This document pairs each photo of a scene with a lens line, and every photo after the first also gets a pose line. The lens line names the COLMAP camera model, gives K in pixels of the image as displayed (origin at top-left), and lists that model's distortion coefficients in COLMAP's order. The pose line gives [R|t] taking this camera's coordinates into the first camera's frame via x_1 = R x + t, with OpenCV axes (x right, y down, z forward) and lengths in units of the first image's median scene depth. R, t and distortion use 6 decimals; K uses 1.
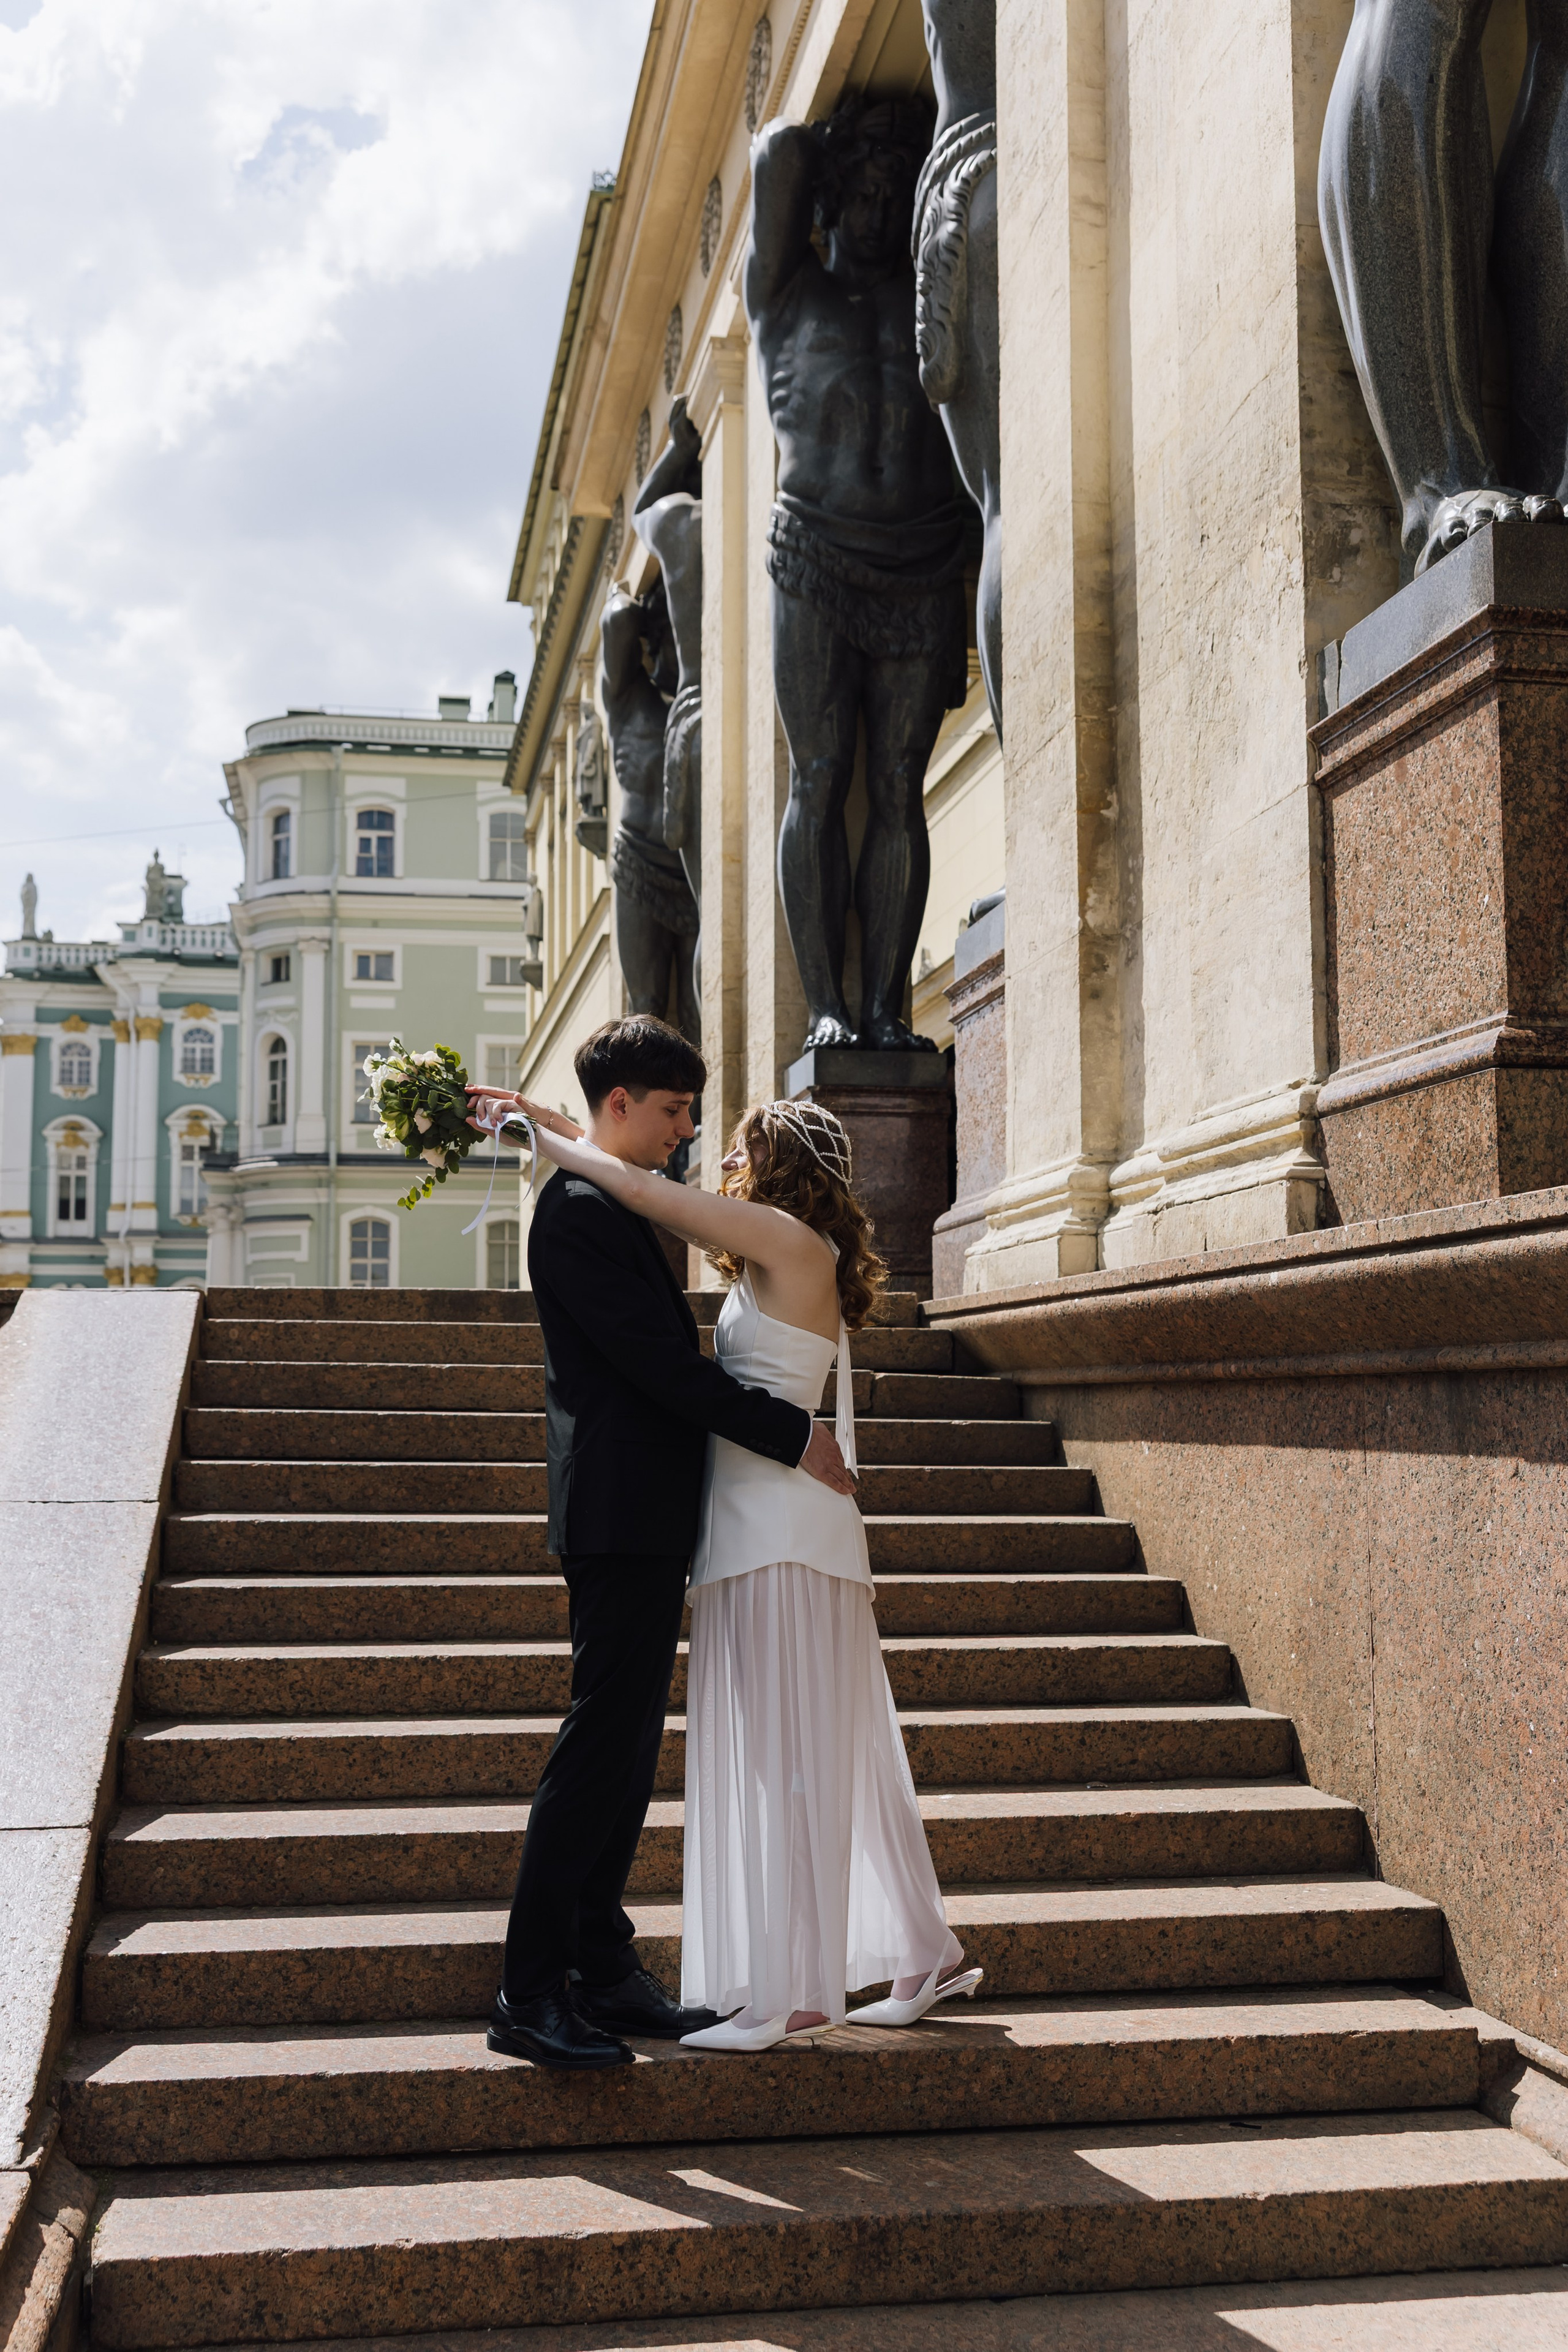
lens RADIAL K [[2248.0, 0, 748.2], [0, 2248.0, 1212.1], [0, 0, 1]] dist [-0.000346, 0.021381]
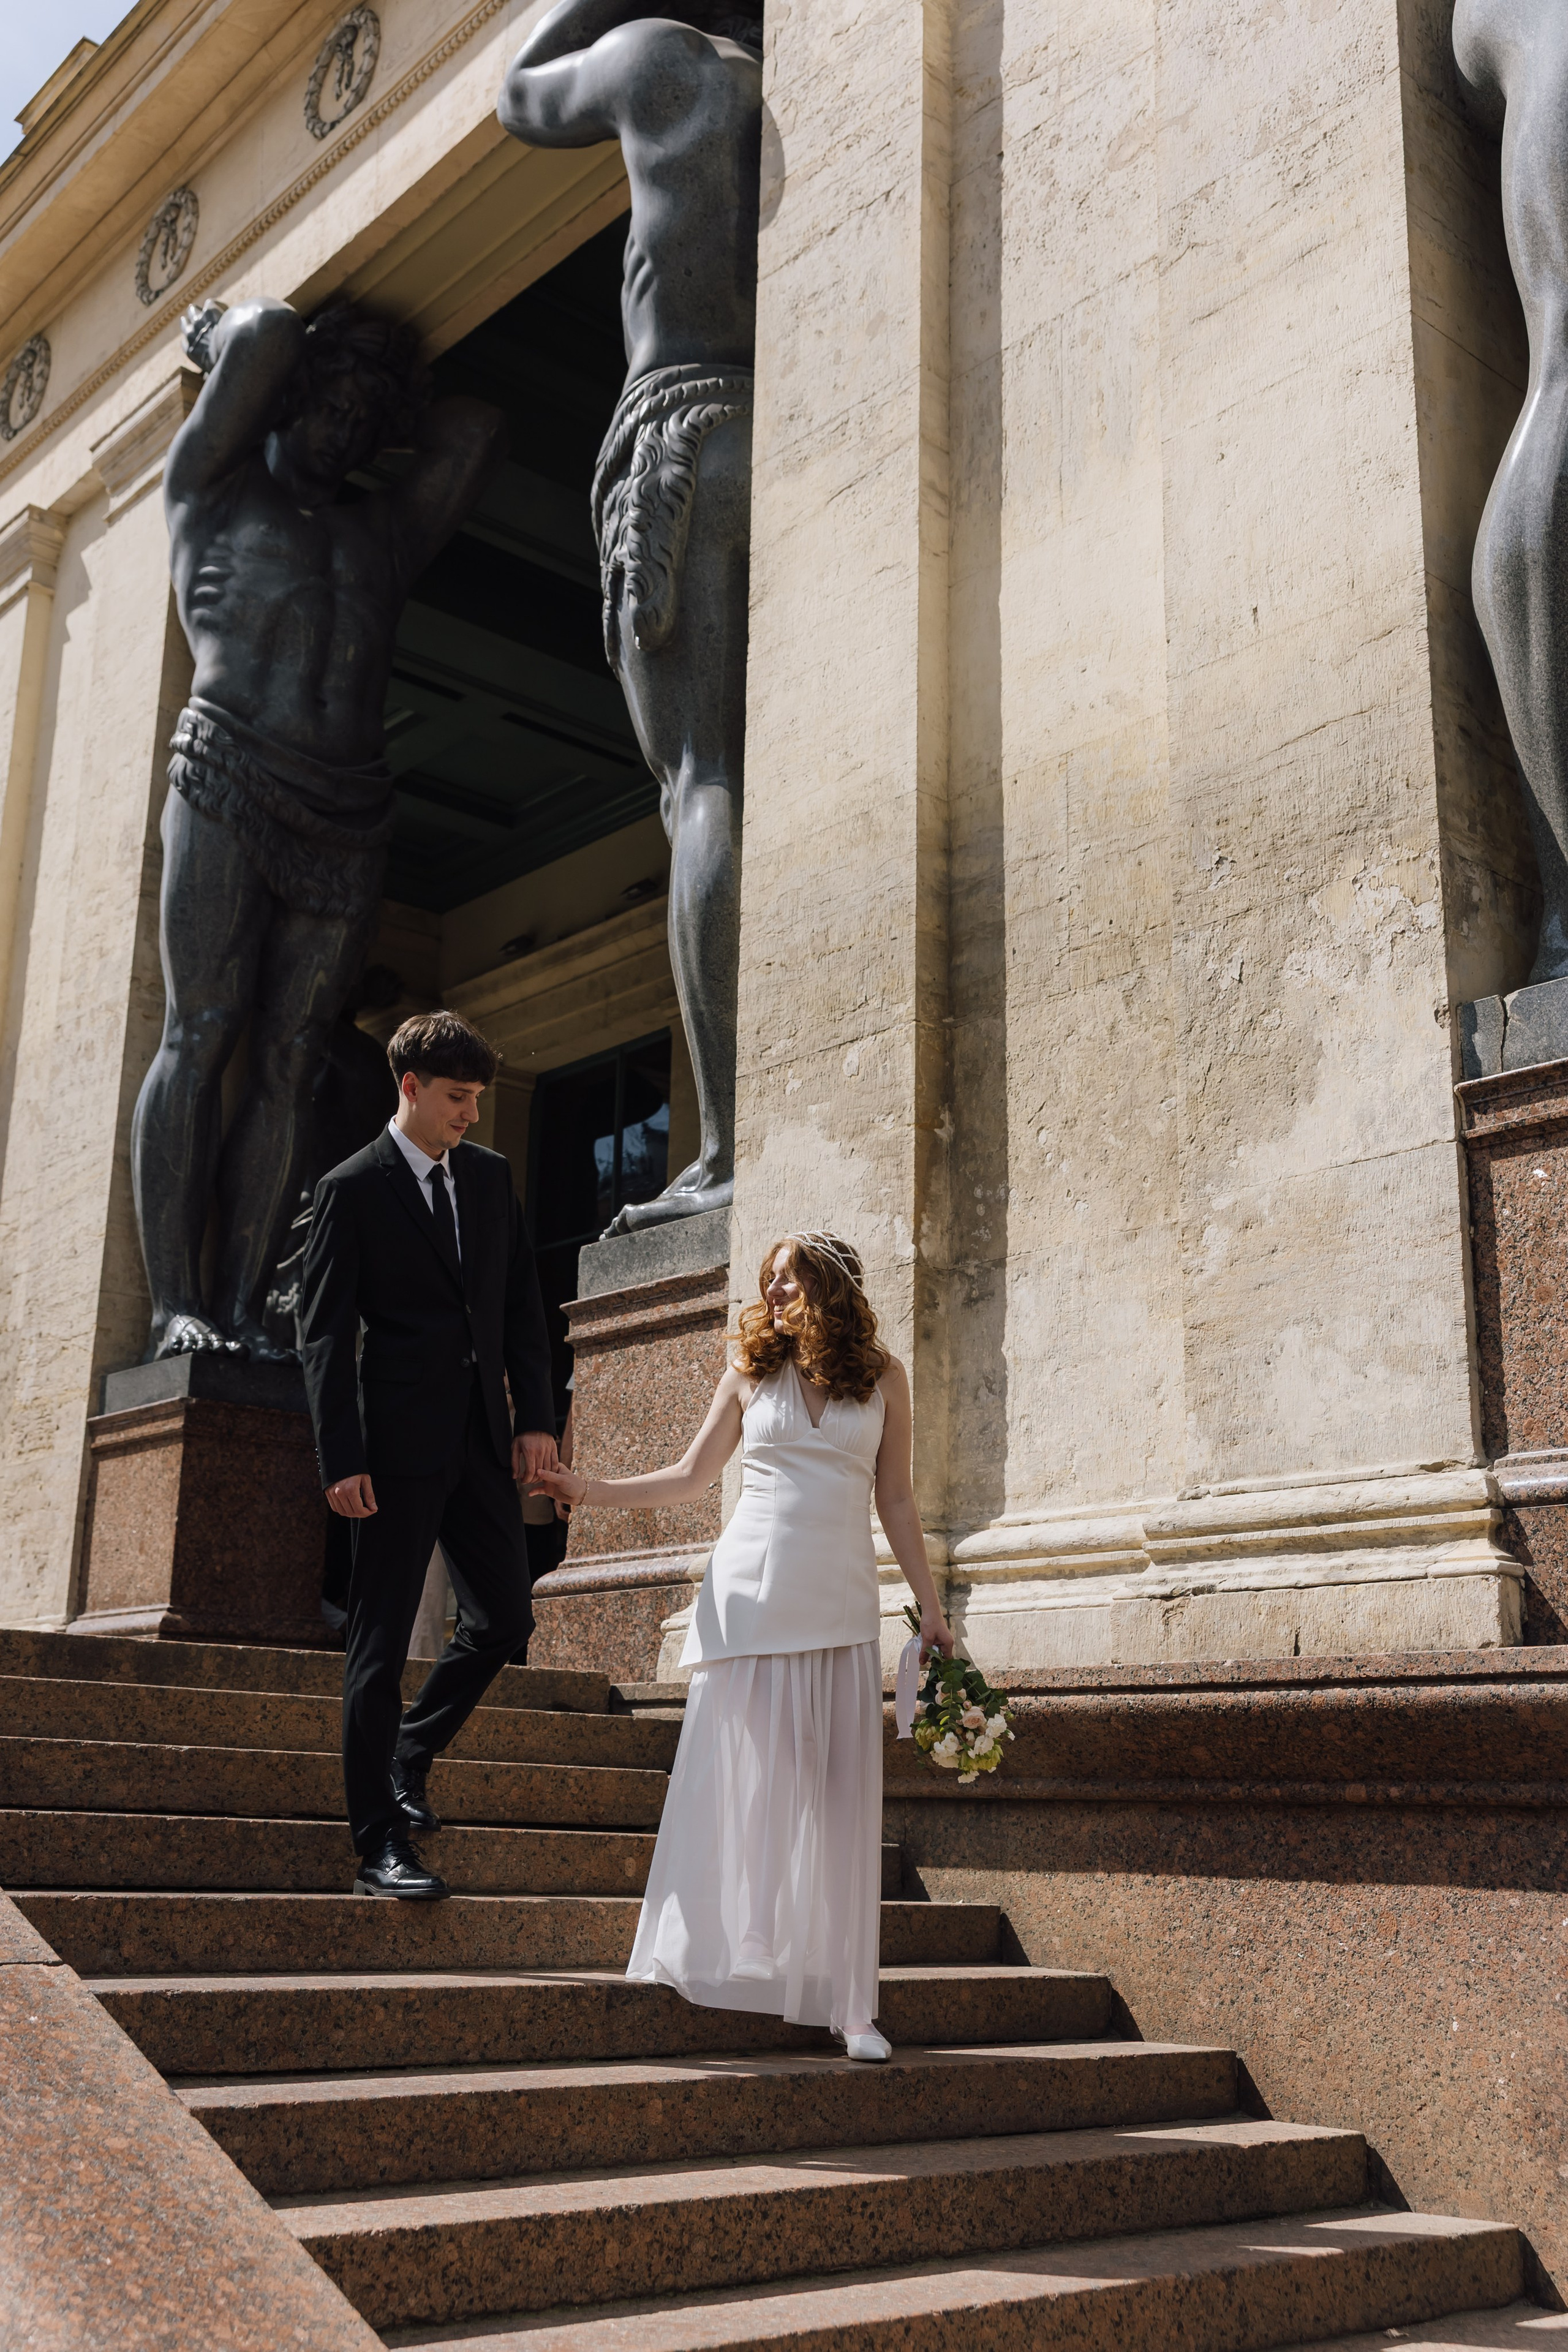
lens RADIAL K [[2372.2, 0, 784.0], [0, 2372.2, 1176.0], [0, 0, 1]] dist [0.021989, -0.014482]
pose [[0.854426, 0.155799, 0.495665, -0.366953], [-0.068449, 0.979422, -0.189864, 0.021619], [-0.515045, 0.128297, 0.847507, 0.251014]]
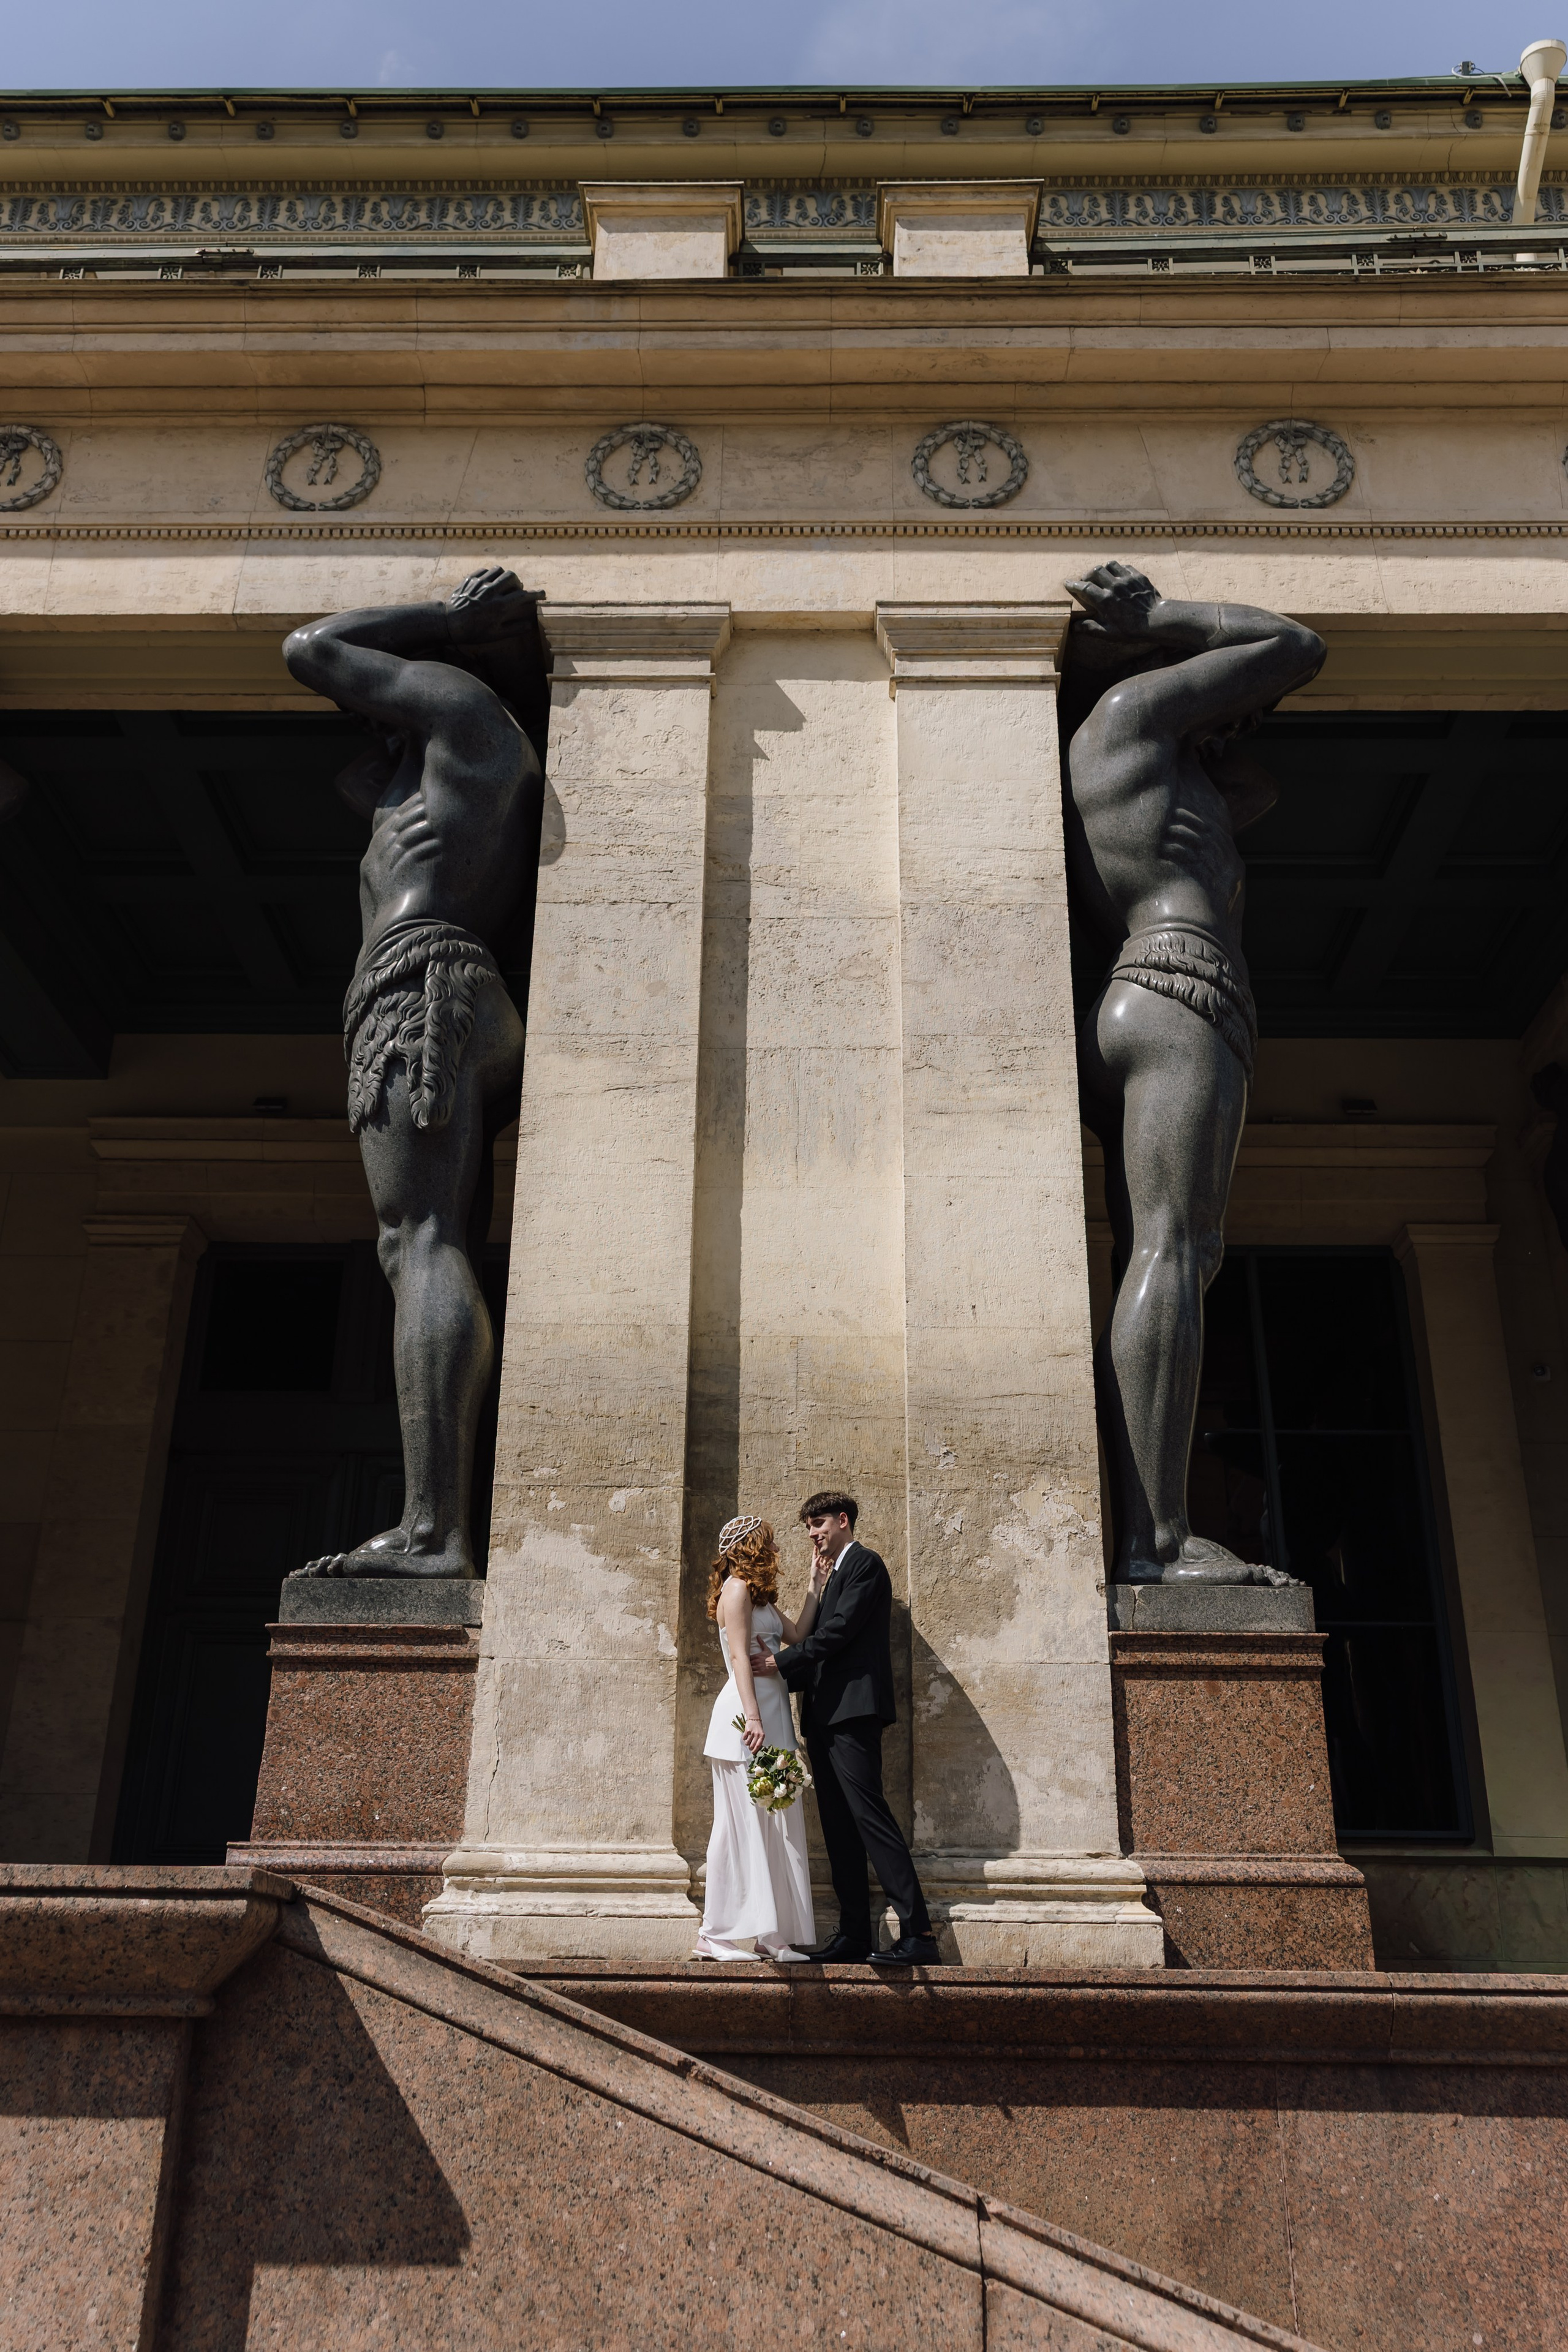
lens RADIAL K [[1964.3, 0, 789.1], [0, 1964.3, 1187.9], [0, 0, 1]] dist [-0.015550, 0.025038]
pose [[0.184629, 0.410663, 0.892899, -0.952394], [-0.100225, 0.911648, -0.398562, 0.067510], [-0.977685, -0.015904, 0.209476, 0.735407]]
